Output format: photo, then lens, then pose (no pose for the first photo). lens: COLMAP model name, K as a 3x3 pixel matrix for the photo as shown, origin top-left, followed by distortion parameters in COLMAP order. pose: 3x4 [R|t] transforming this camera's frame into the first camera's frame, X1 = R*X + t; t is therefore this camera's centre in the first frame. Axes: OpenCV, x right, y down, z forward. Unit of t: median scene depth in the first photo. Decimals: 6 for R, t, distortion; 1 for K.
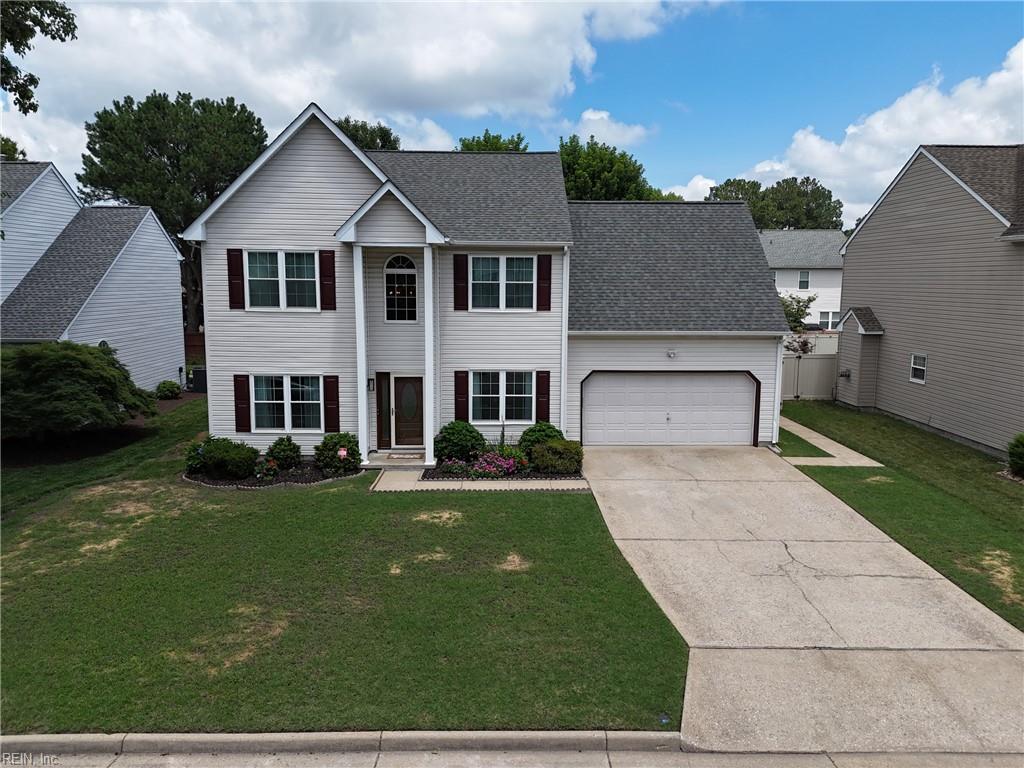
lens RADIAL K [[751.4, 0, 512.0], [0, 751.4, 384.0], [0, 0, 1]] dist [0.076788, -0.074560]
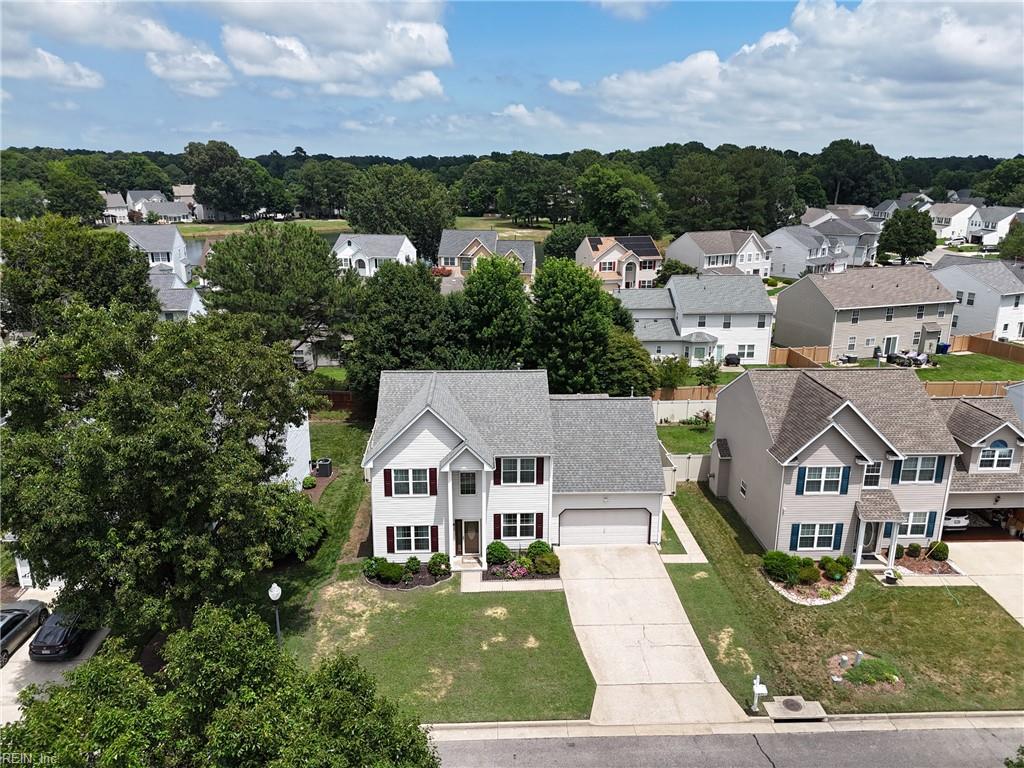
lens RADIAL K [[760.0, 0, 513.1], [0, 760.0, 369.8], [0, 0, 1]] dist [0.077765, -0.086186]
pose [[0.999492, -0.009453, 0.030442, -0.089969], [0.005541, 0.992001, 0.126104, -0.684312], [-0.031391, -0.125872, 0.991550, -0.976642]]
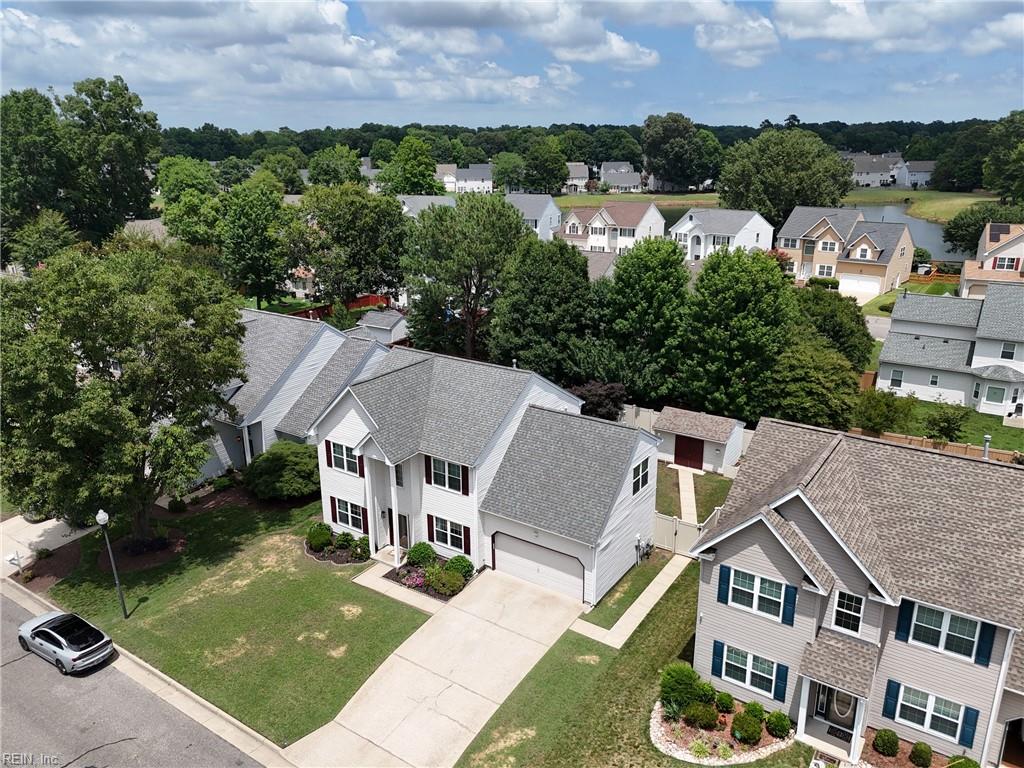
lens RADIAL K [[759.4, 0, 512.0], [0, 759.4, 384.0], [0, 0, 1]] dist [0.086040, -0.077328]
pose [[0.819032, 0.164664, -0.549612, 1.128902], [-0.064497, 0.978283, 0.196982, -0.751957], [0.570112, -0.125886, 0.811865, -0.358850]]
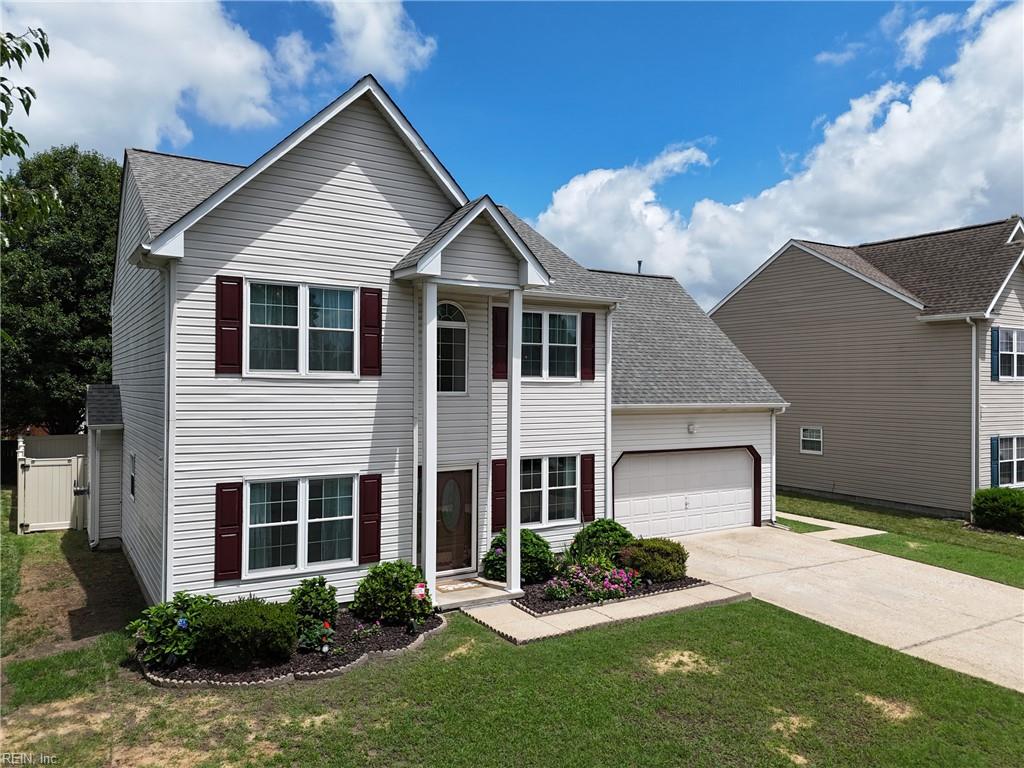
lens RADIAL K [[751.4, 0, 512.0], [0, 751.4, 384.0], [0, 0, 1]] dist [0.076788, -0.074560]
pose [[0.862068, -0.000403, 0.506792, -0.474284], [0.068932, 0.990800, -0.116467, -0.004111], [-0.502082, 0.135337, 0.854165, 0.367269]]
